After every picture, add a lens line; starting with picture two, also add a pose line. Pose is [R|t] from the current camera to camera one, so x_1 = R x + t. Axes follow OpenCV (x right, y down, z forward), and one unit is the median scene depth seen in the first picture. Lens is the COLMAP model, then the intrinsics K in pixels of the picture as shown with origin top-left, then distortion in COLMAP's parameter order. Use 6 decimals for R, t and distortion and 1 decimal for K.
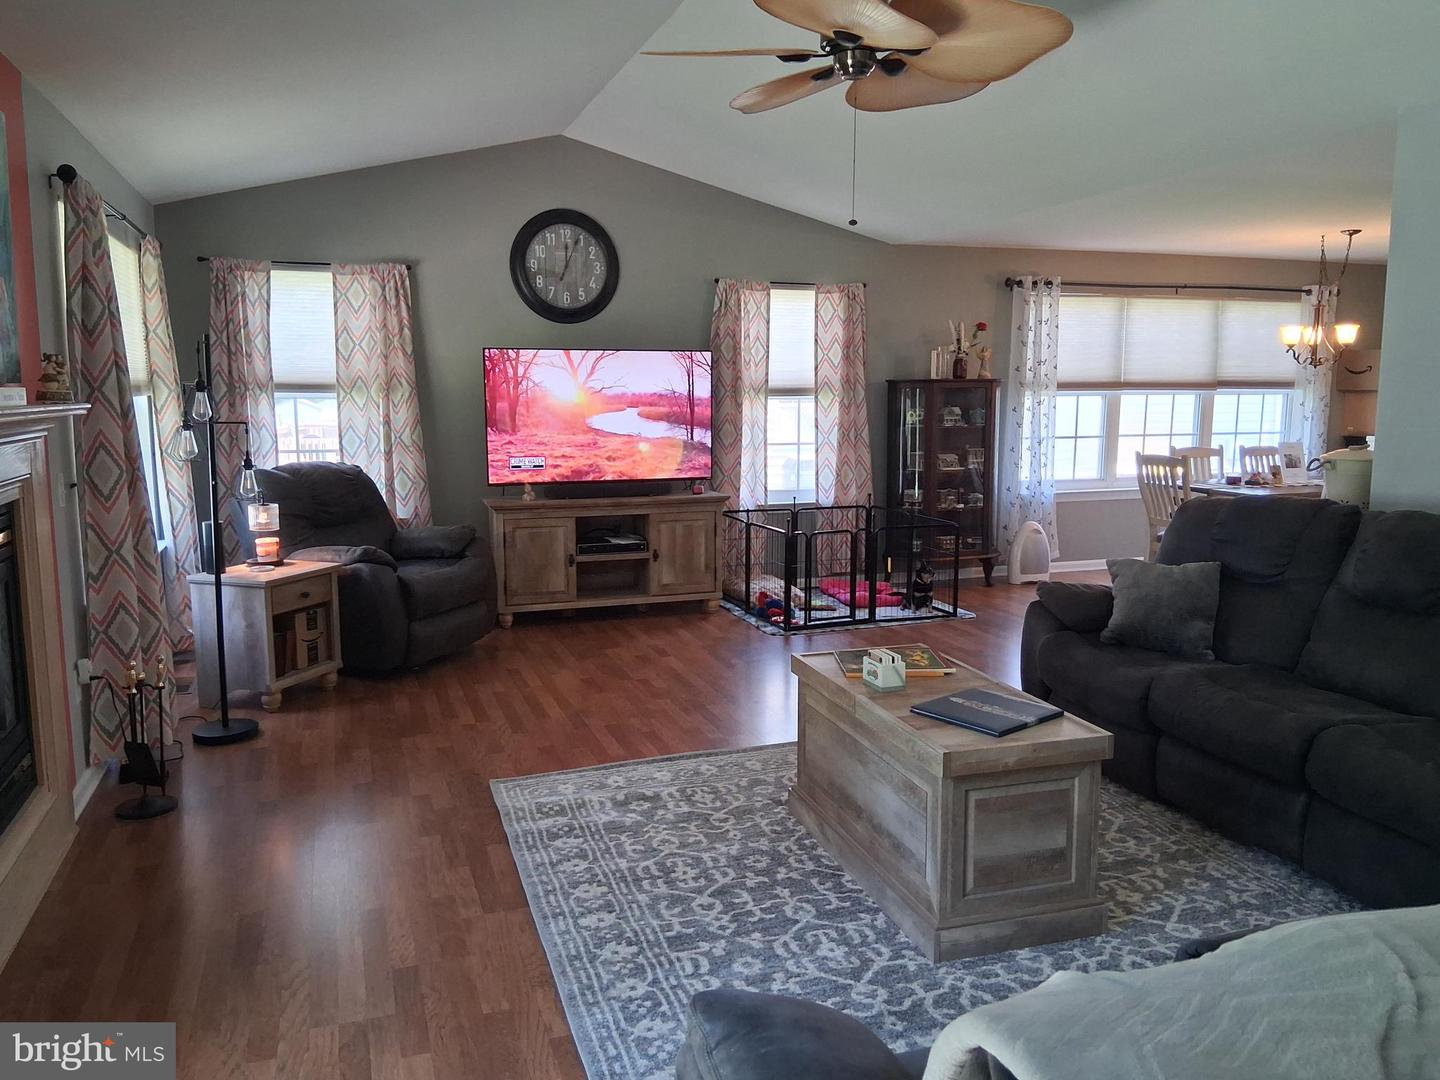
lens RADIAL K [[1101.4, 0, 720.0], [0, 1101.4, 540.0], [0, 0, 1]] dist [0.160518, -0.244069]
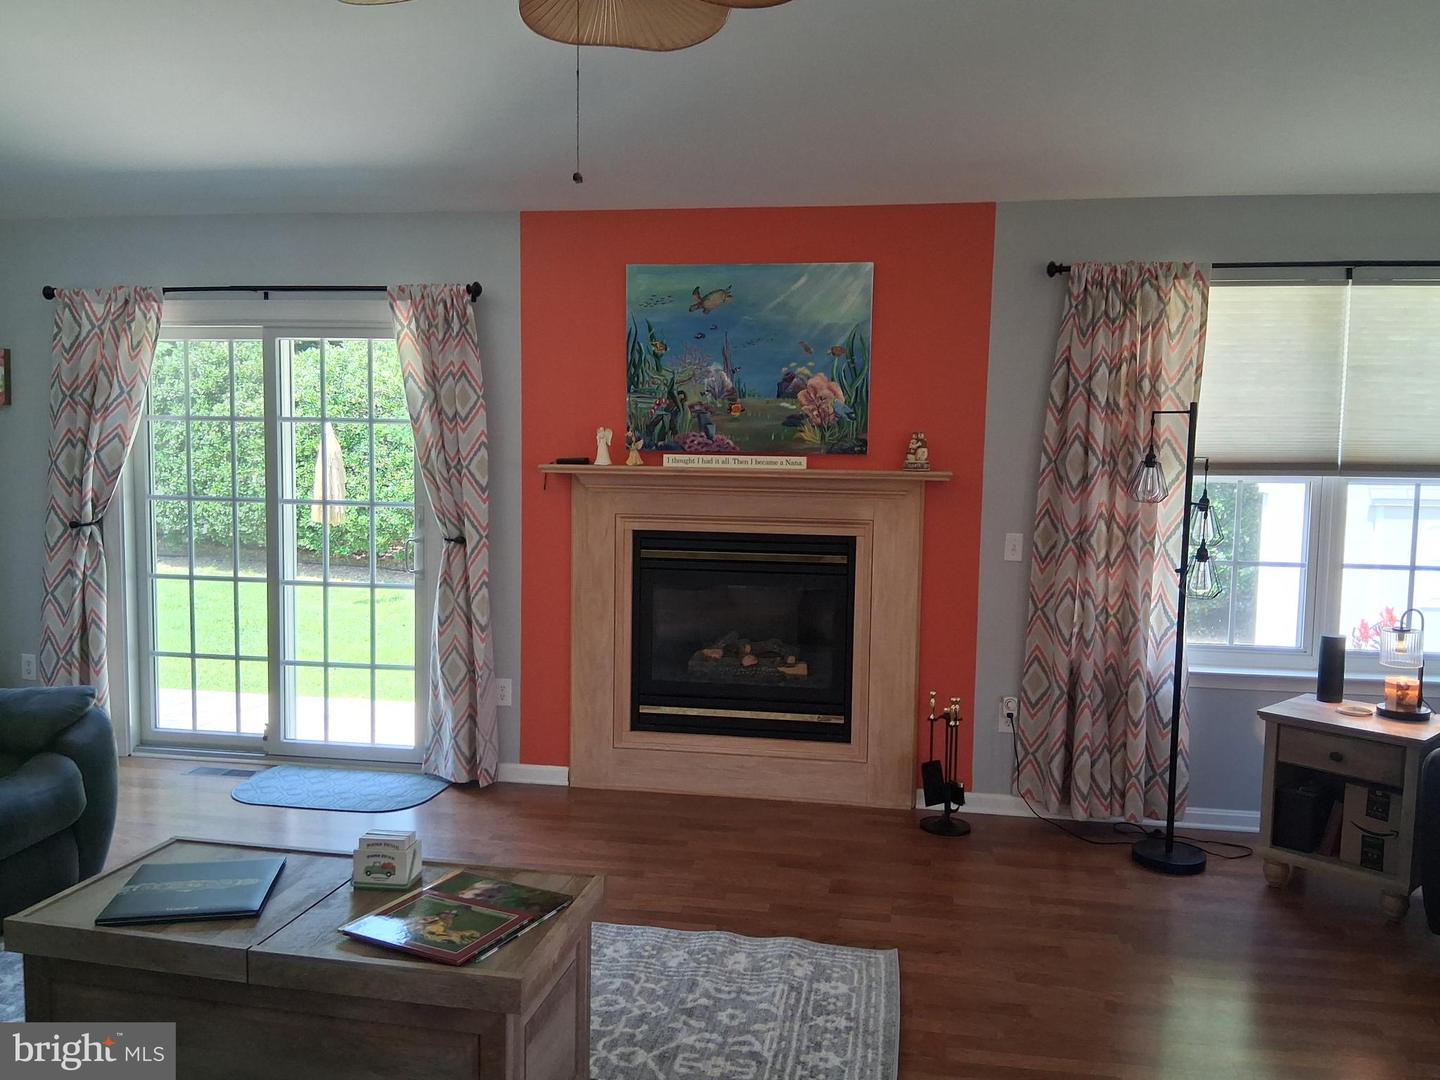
lens RADIAL K [[1101.4, 0, 720.0], [0, 1101.4, 540.0], [0, 0, 1]] dist [0.160518, -0.244069]
pose [[-0.474205, 0.072693, -0.877408, 0.554397], [-0.138112, 0.978105, 0.155680, -0.183978], [0.869514, 0.195005, -0.453783, 1.242572]]
